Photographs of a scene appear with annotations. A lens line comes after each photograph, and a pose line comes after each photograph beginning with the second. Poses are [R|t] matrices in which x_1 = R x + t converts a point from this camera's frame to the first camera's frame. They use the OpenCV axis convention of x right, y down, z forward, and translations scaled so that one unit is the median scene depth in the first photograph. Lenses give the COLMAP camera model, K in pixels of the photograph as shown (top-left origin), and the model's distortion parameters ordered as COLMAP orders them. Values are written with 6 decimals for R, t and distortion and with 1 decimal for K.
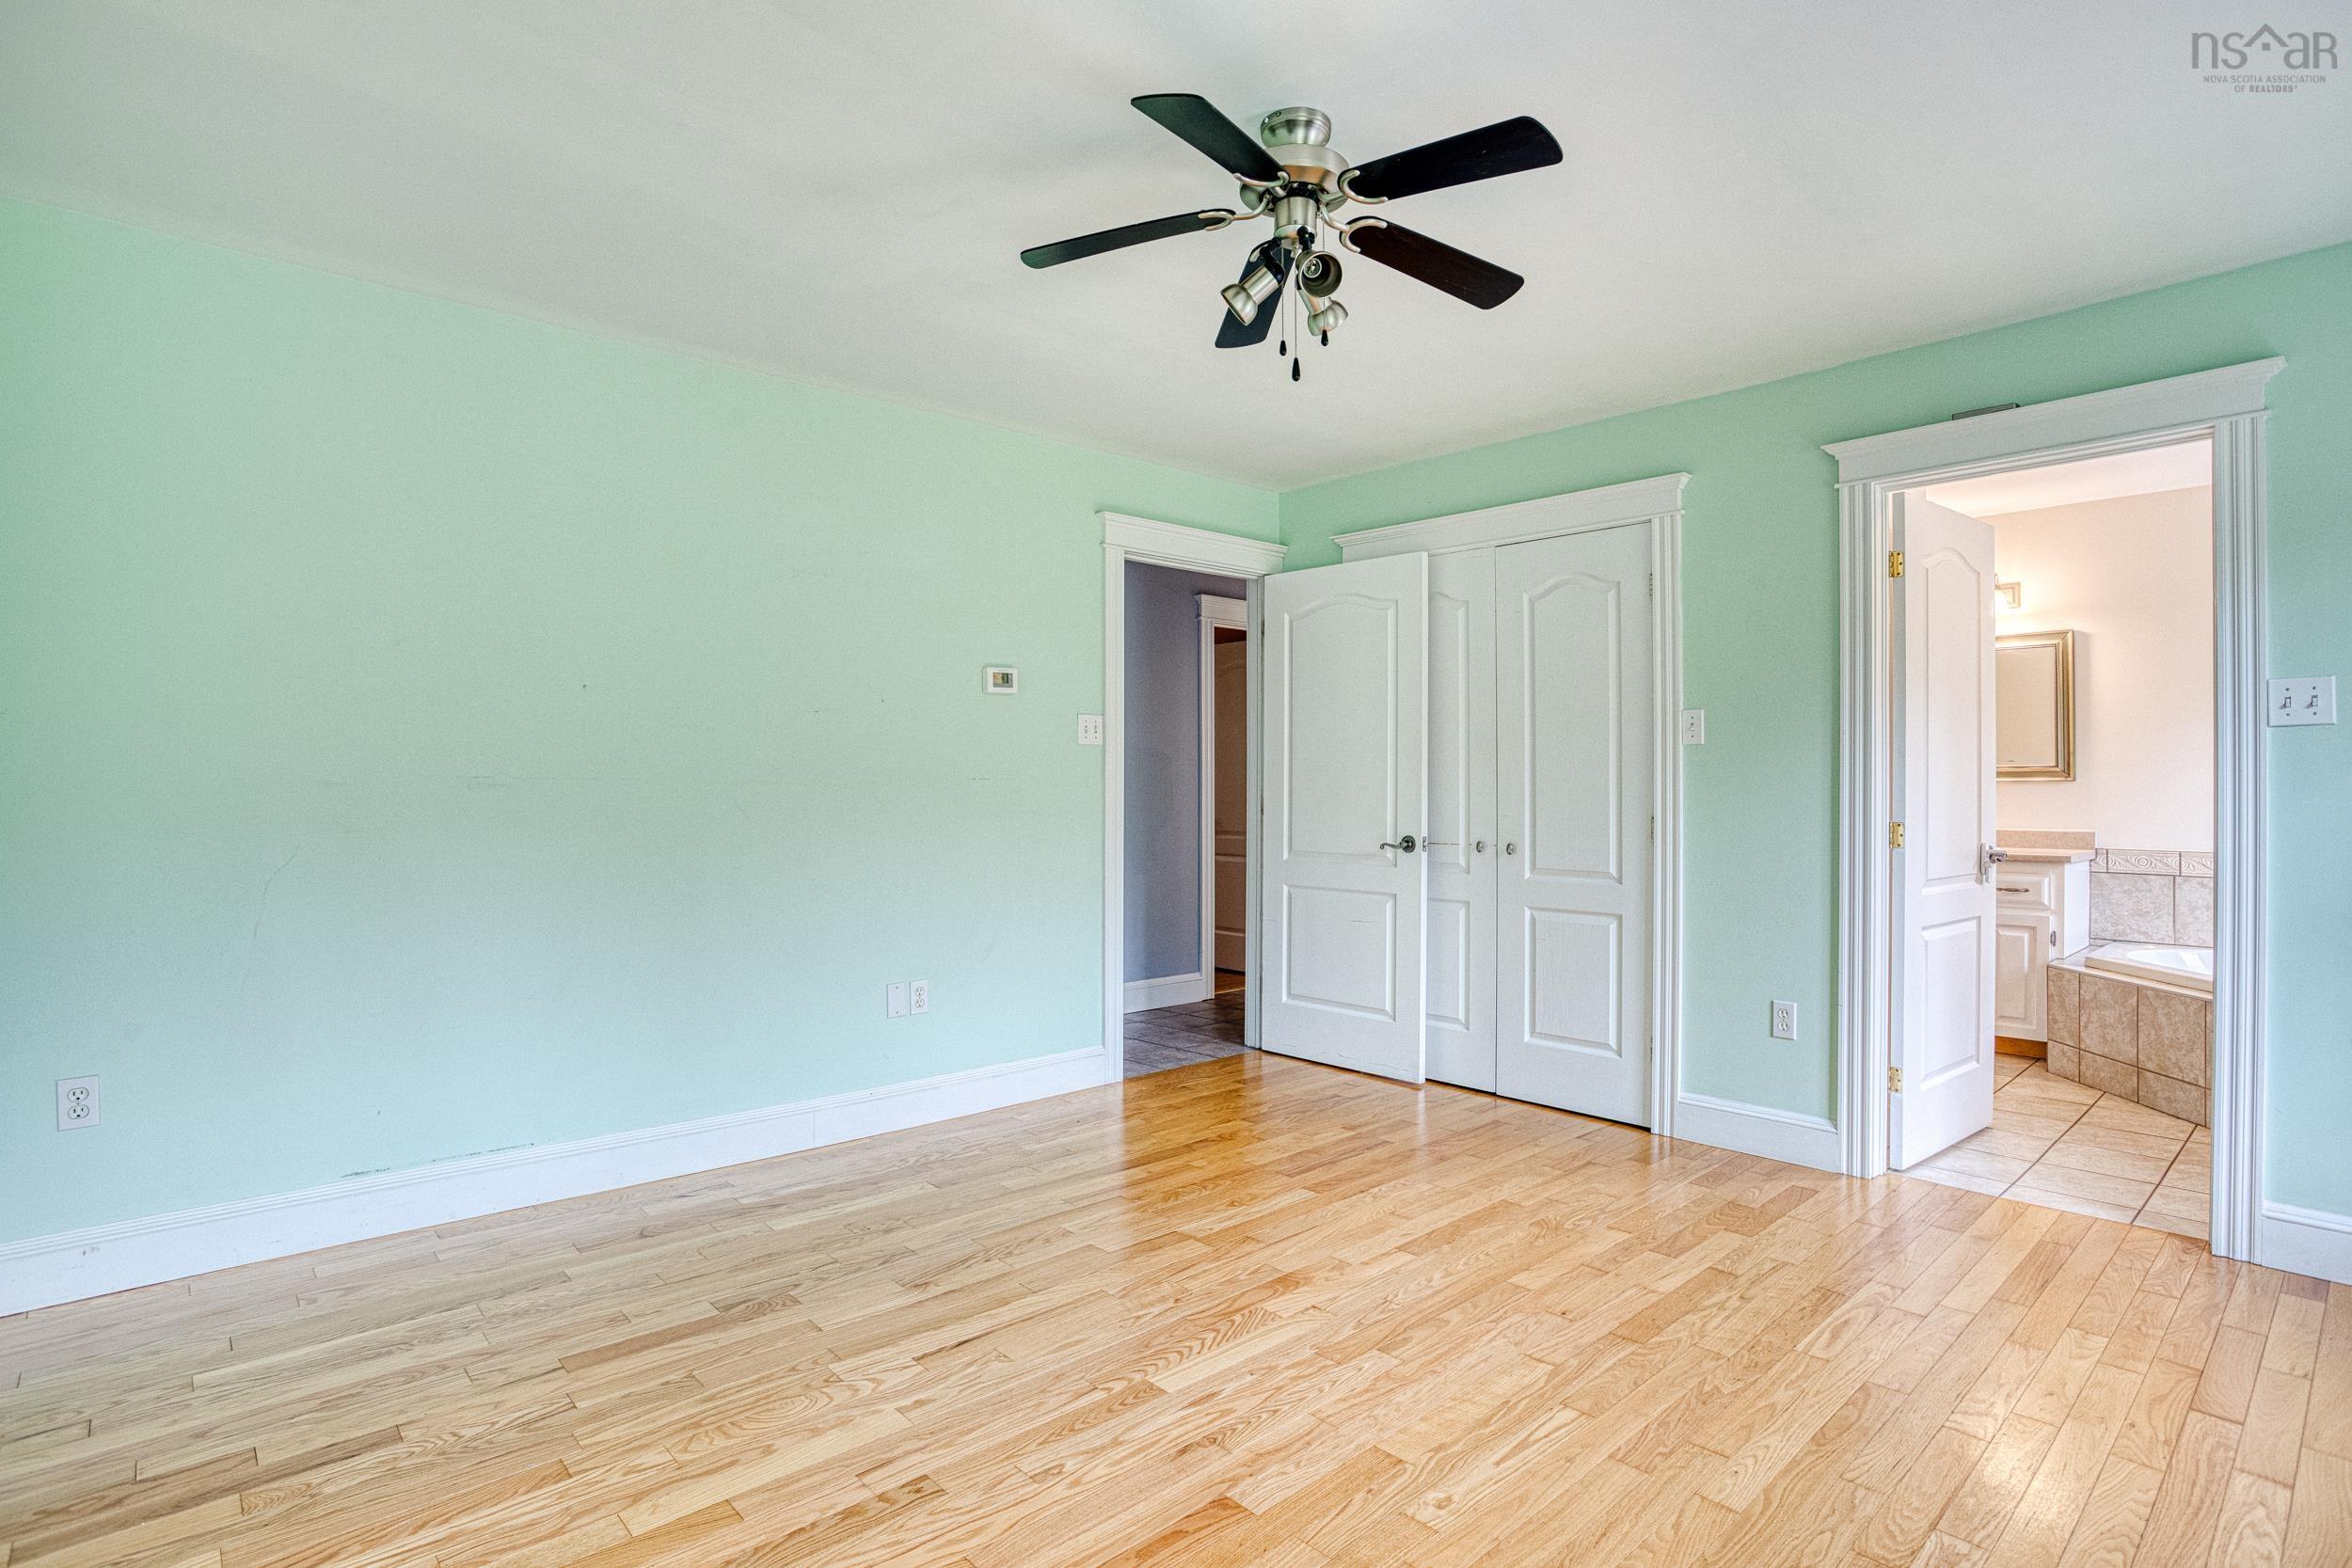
lens RADIAL K [[1180.6, 0, 1176.0], [0, 1180.6, 784.0], [0, 0, 1]] dist [-0.041524, 0.020503]
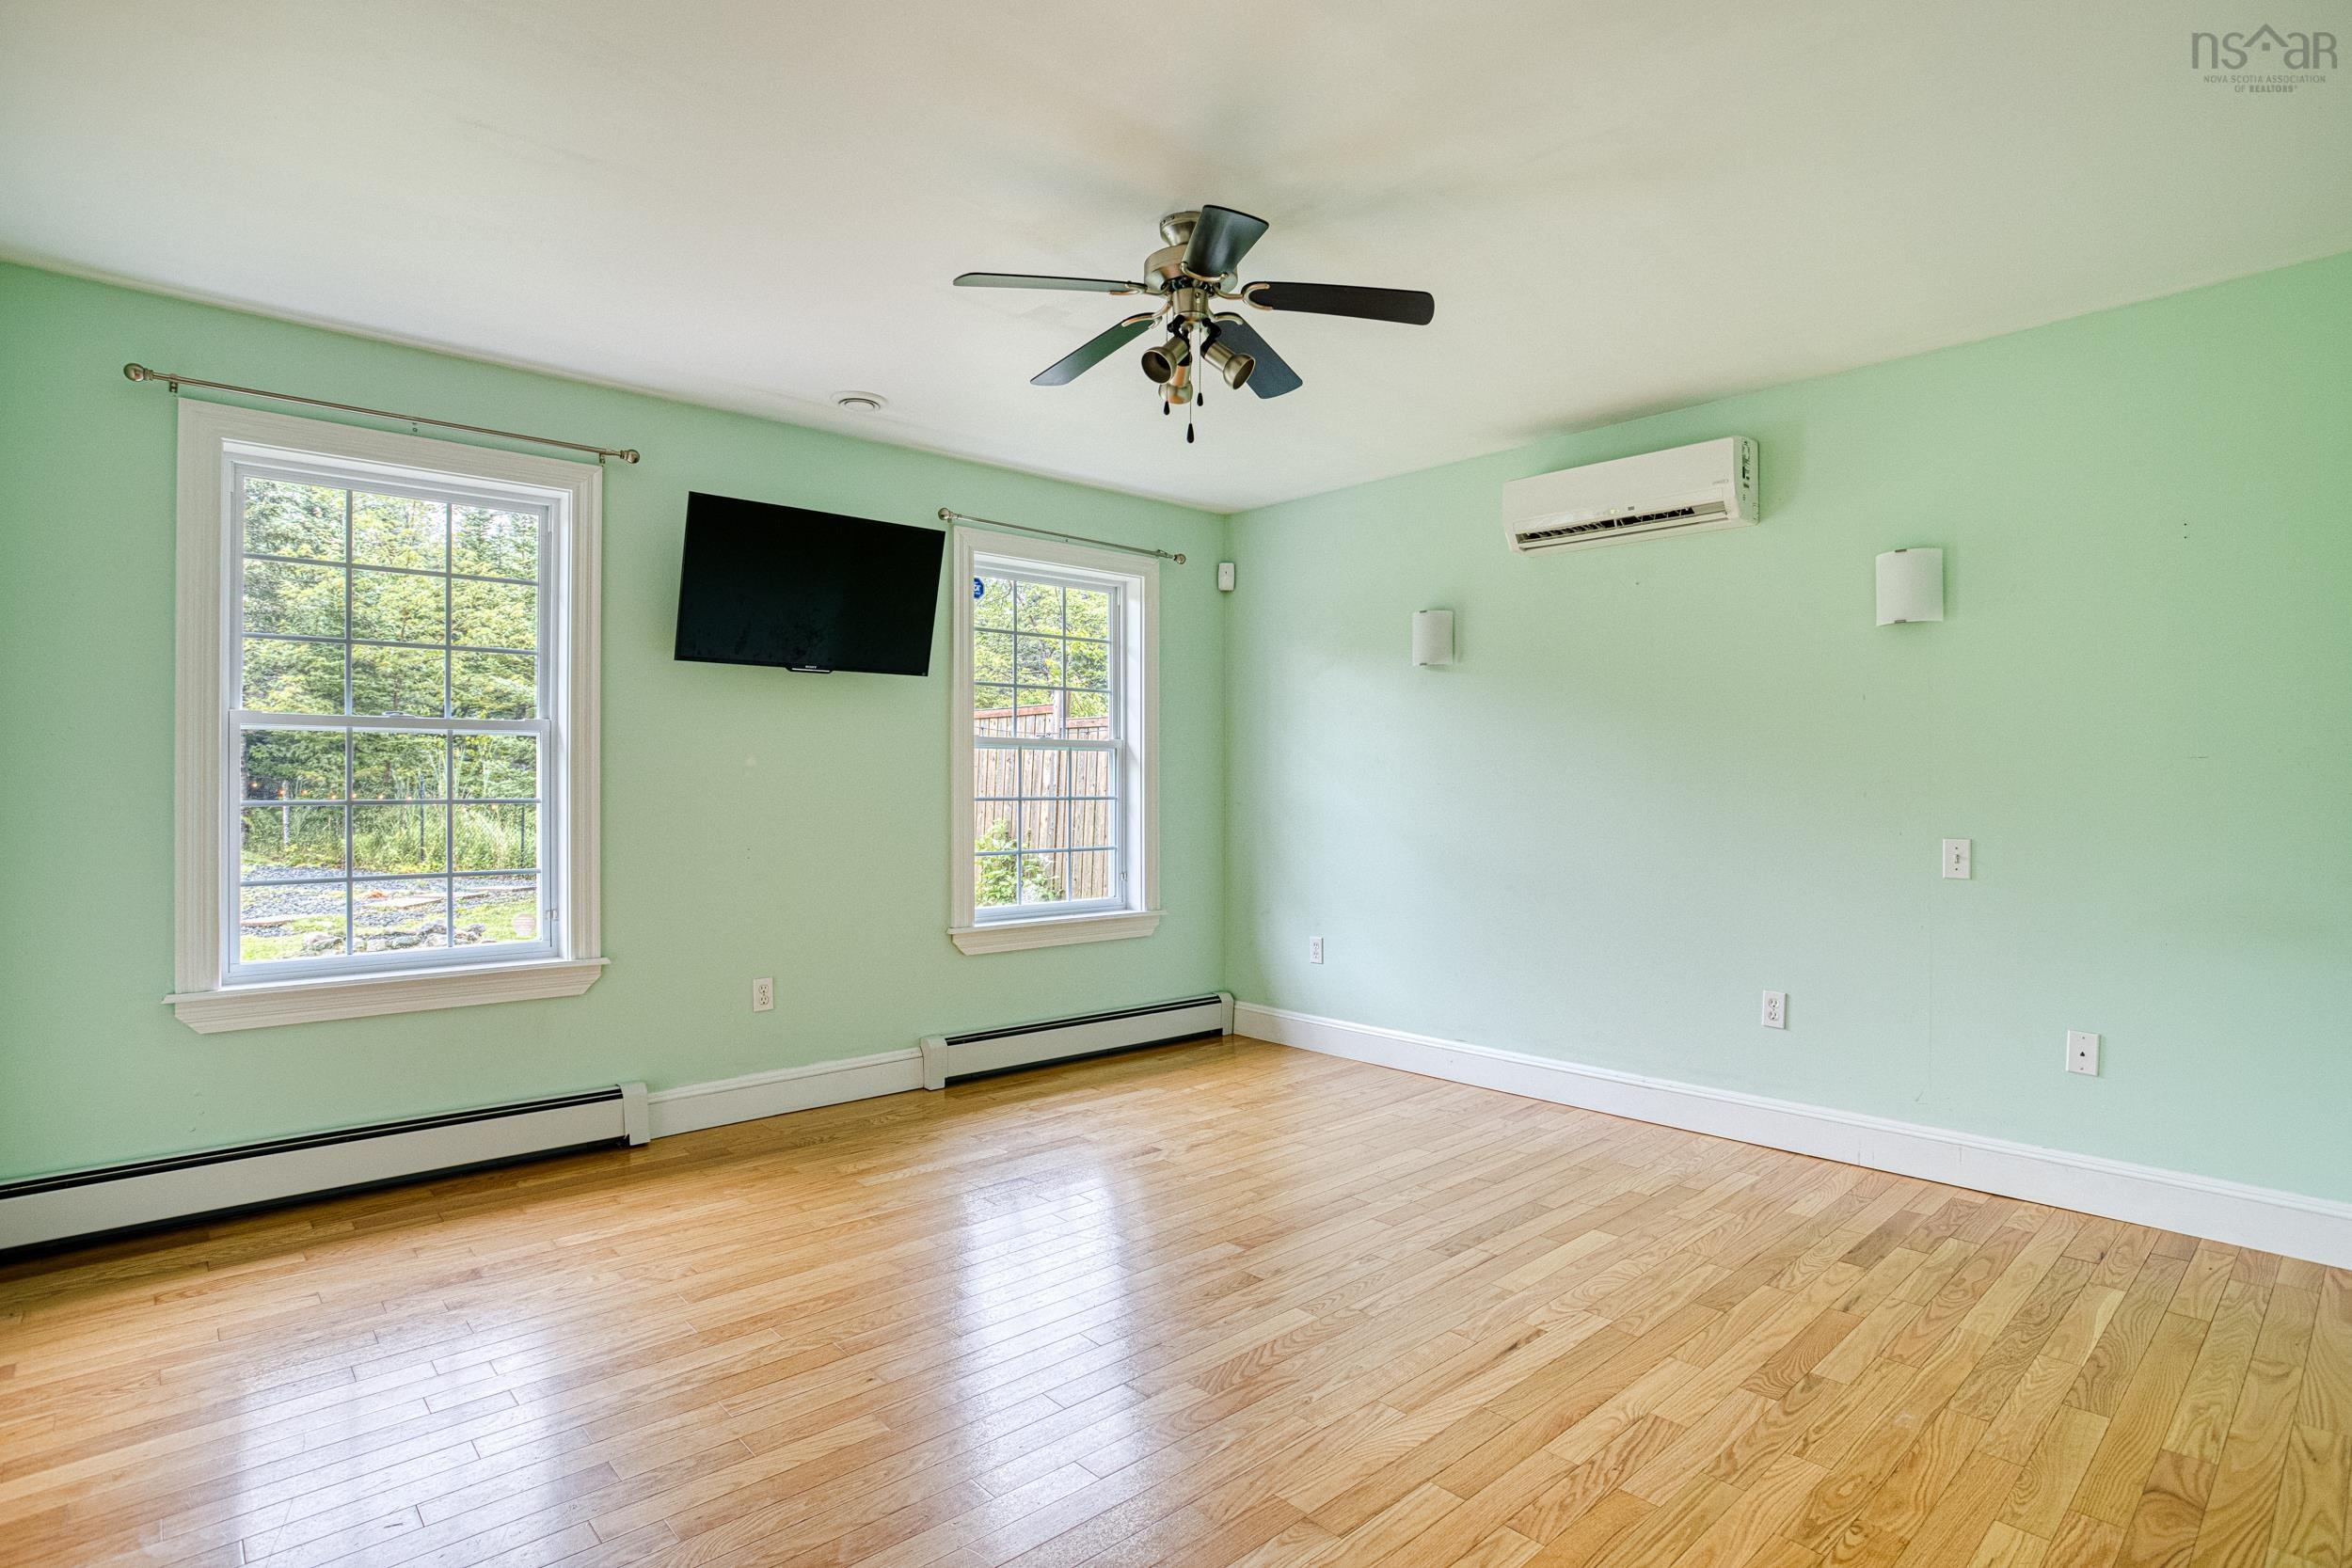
lens RADIAL K [[1180.6, 0, 1176.0], [0, 1180.6, 784.0], [0, 0, 1]] dist [-0.041524, 0.020503]
pose [[-0.999990, -0.003019, 0.003199, 0.112555], [-0.003017, 0.999995, 0.000732, -0.001287], [-0.003201, 0.000723, -0.999995, 2.179736]]
